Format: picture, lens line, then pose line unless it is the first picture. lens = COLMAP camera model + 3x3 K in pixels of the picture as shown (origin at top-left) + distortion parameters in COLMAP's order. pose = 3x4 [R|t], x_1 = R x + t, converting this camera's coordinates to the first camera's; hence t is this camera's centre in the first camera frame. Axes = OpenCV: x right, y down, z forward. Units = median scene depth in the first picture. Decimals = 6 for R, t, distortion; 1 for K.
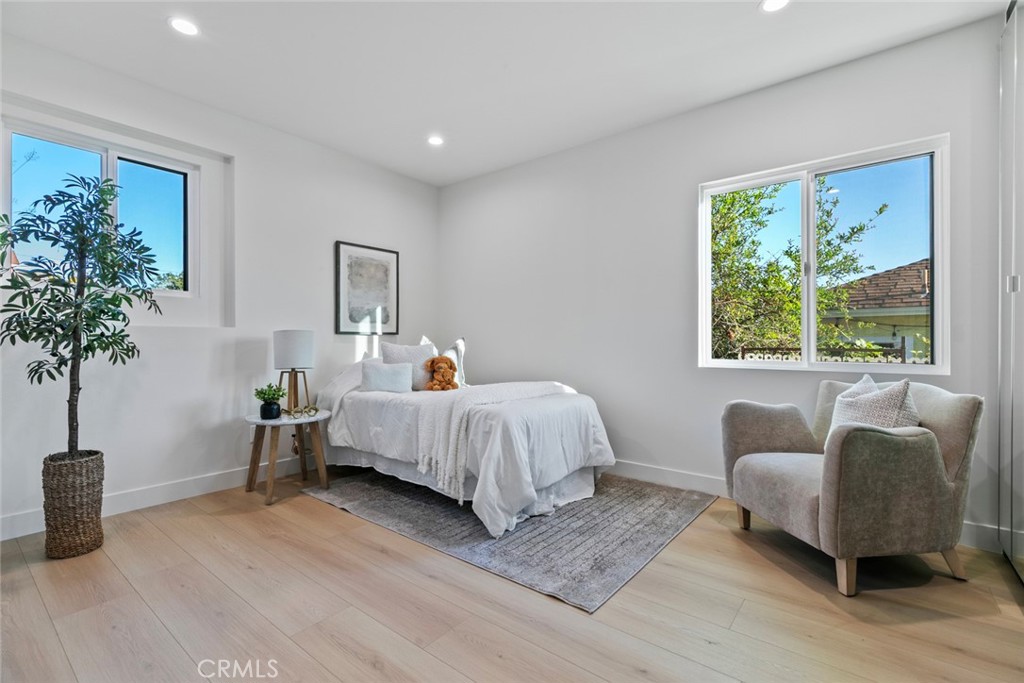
lens RADIAL K [[462.0, 0, 508.4], [0, 462.0, 337.2], [0, 0, 1]] dist [0.000221, -0.000409]
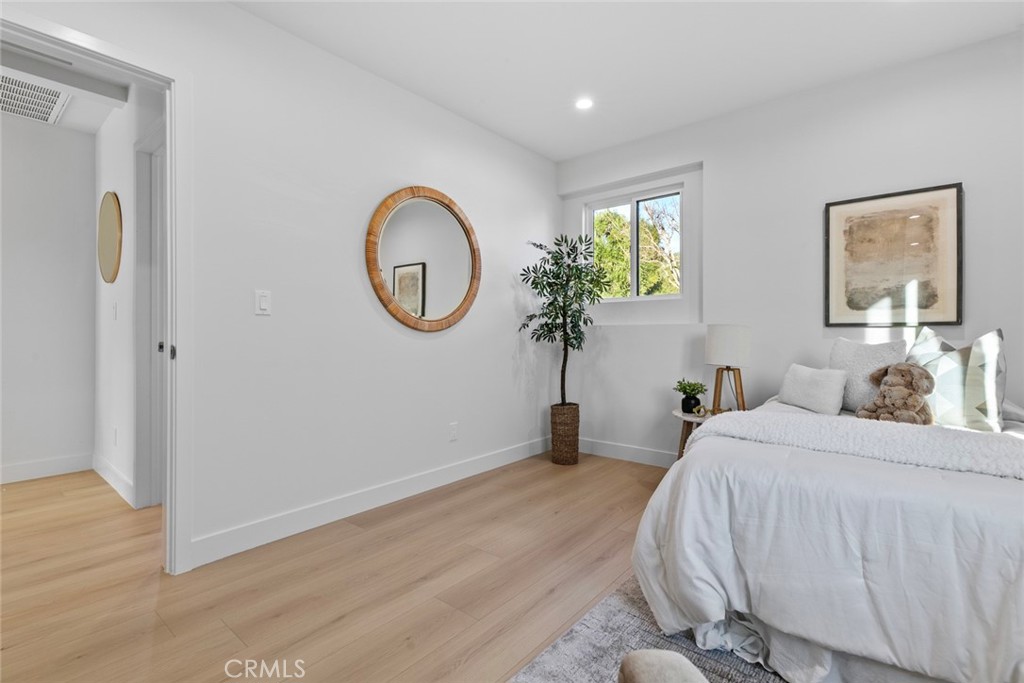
lens RADIAL K [[462.0, 0, 508.4], [0, 462.0, 337.2], [0, 0, 1]] dist [0.000221, -0.000409]
pose [[-0.025684, 0.003145, -0.999665, 0.404560], [0.011242, 0.999933, 0.002857, 0.002374], [0.999607, -0.011164, -0.025717, 0.498651]]
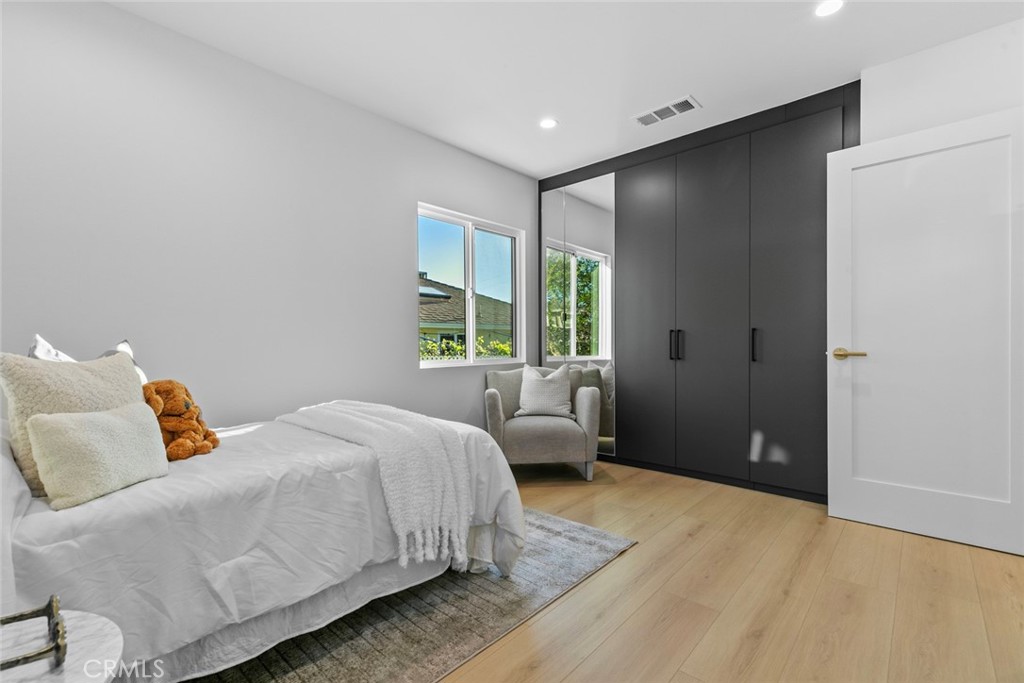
lens RADIAL K [[458.8, 0, 514.9], [0, 458.8, 339.8], [0, 0, 1]] dist [0.006349, 0.000443]
pose [[0.046184, 0.008642, 0.998896, -0.551346], [-0.001379, 0.999962, -0.008588, 0.003034], [-0.998932, -0.000981, 0.046194, 0.591955]]
